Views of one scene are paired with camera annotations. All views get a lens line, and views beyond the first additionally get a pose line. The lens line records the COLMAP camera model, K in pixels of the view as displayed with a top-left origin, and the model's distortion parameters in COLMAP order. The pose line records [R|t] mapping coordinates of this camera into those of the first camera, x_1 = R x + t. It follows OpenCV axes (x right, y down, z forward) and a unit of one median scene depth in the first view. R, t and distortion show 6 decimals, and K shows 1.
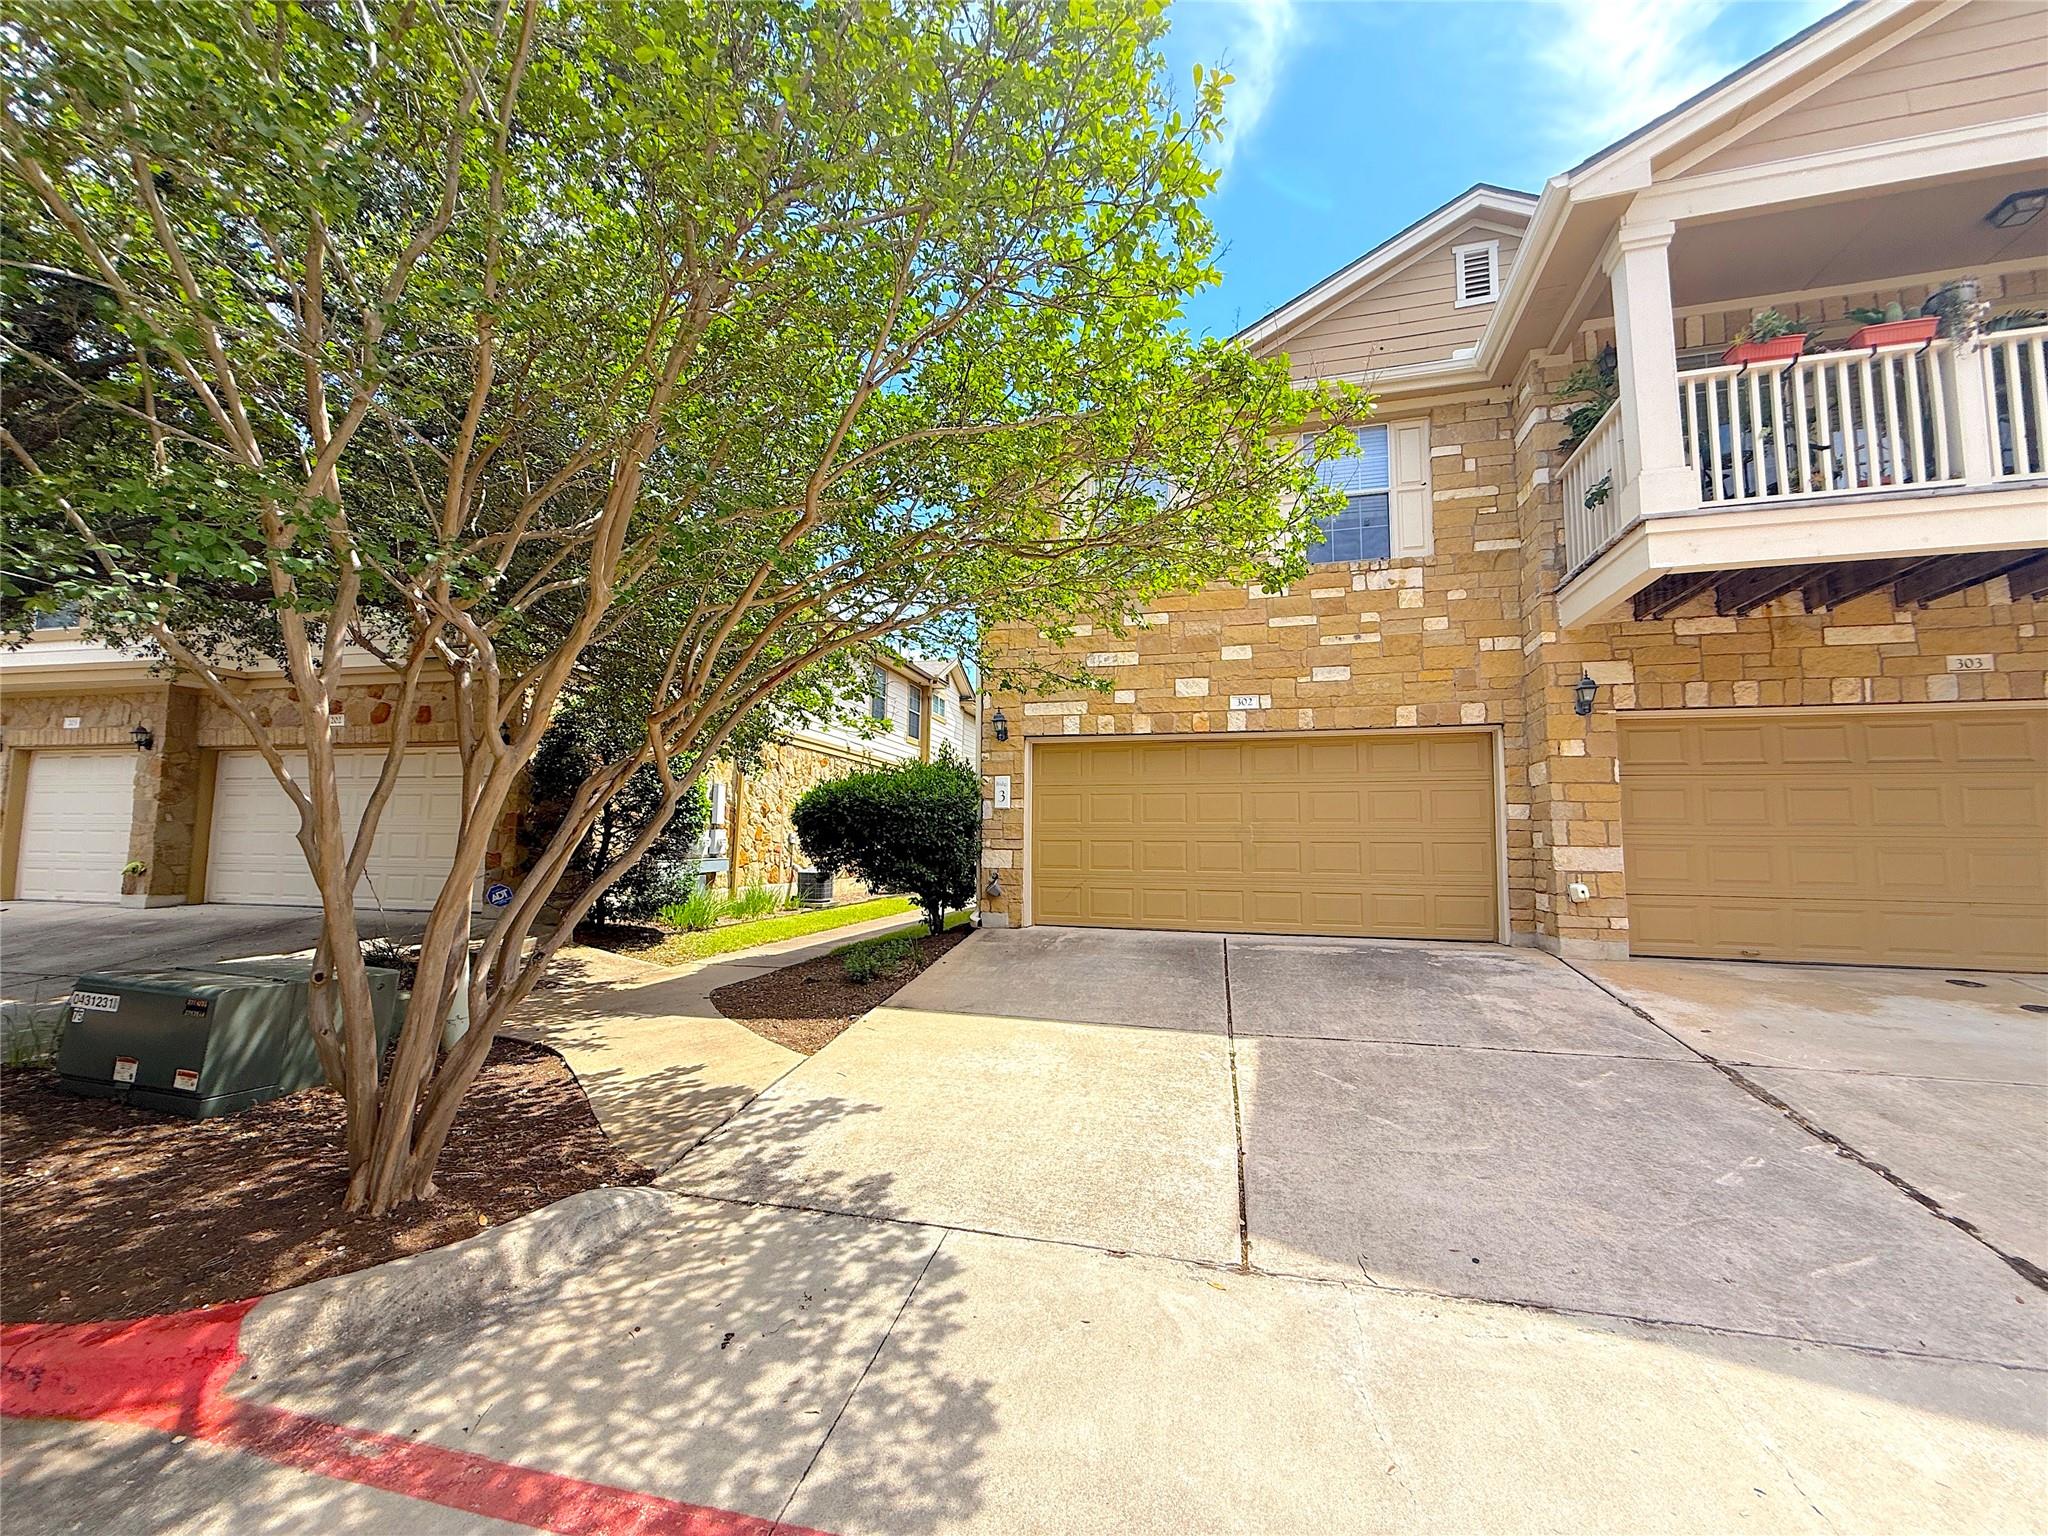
lens RADIAL K [[814.6, 0, 1019.9], [0, 814.6, 766.1], [0, 0, 1]] dist [0.002496, -0.000793]
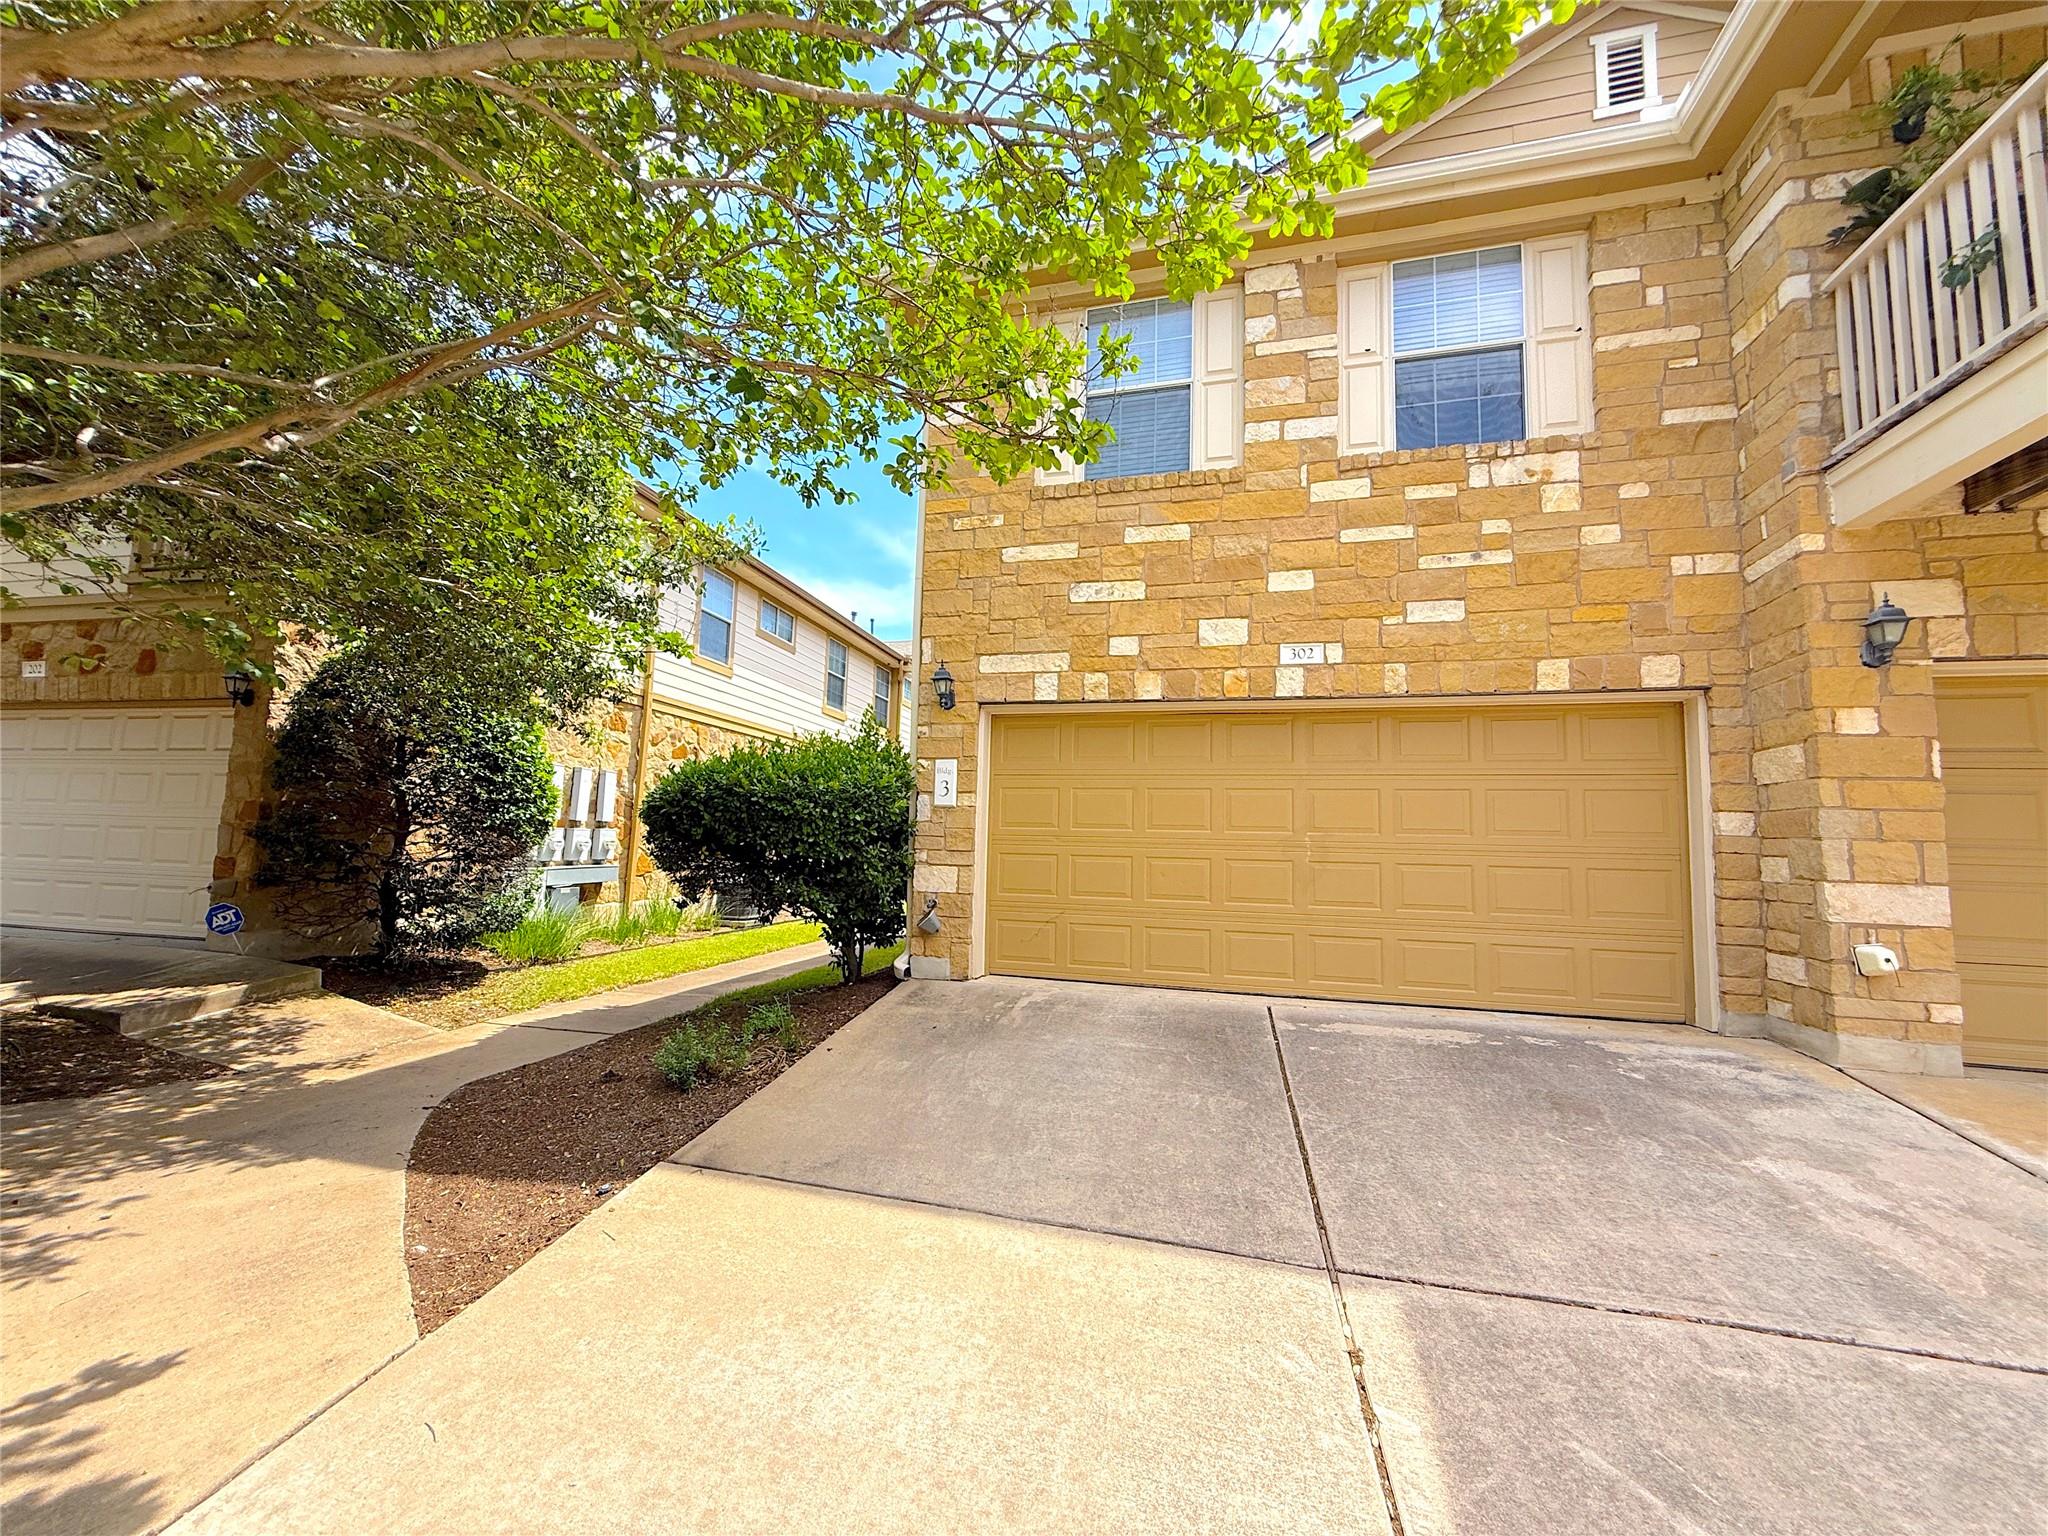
lens RADIAL K [[814.6, 0, 1019.4], [0, 814.6, 767.8], [0, 0, 1]] dist [0.002496, -0.000793]
pose [[0.999832, 0.017594, 0.005085, 0.042084], [-0.017590, 0.999845, -0.000796, 0.021081], [-0.005098, 0.000706, 0.999987, 0.341254]]
